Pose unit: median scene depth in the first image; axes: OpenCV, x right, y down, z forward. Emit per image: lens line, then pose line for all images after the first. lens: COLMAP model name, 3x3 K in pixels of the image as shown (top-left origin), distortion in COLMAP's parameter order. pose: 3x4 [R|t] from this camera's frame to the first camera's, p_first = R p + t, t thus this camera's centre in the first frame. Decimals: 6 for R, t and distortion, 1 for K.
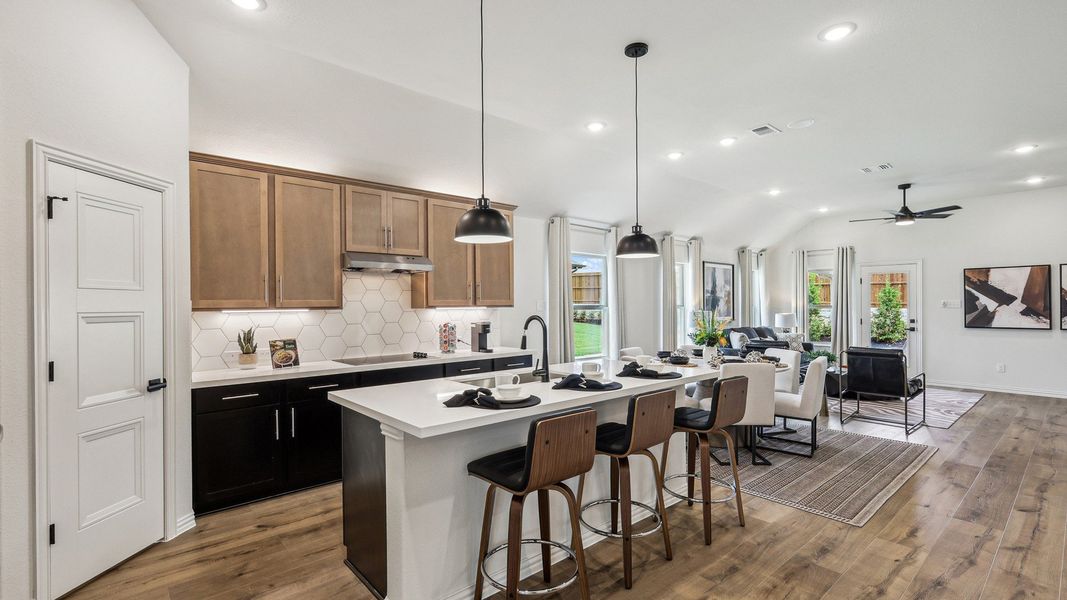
lens RADIAL K [[480.7, 0, 532.1], [0, 480.7, 303.3], [0, 0, 1]] dist [-0.000593, 0.000602]
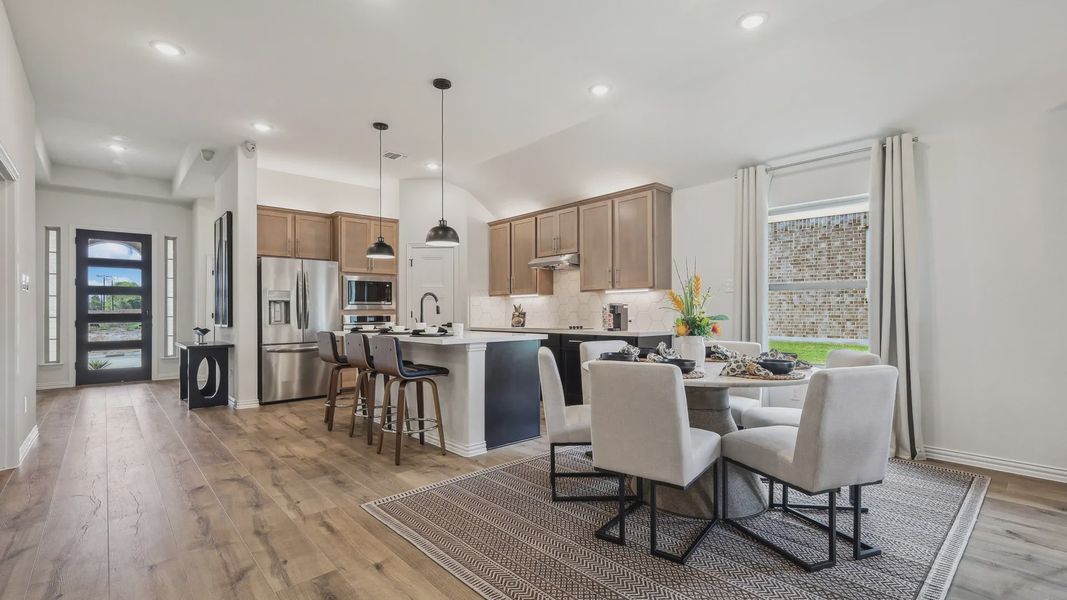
lens RADIAL K [[480.7, 0, 533.7], [0, 480.7, 307.1], [0, 0, 1]] dist [-0.000593, 0.000602]
pose [[0.018078, -0.007596, -0.999808, 1.239231], [-0.000752, 0.999971, -0.007611, 0.071680], [0.999836, 0.000889, 0.018071, 1.011004]]
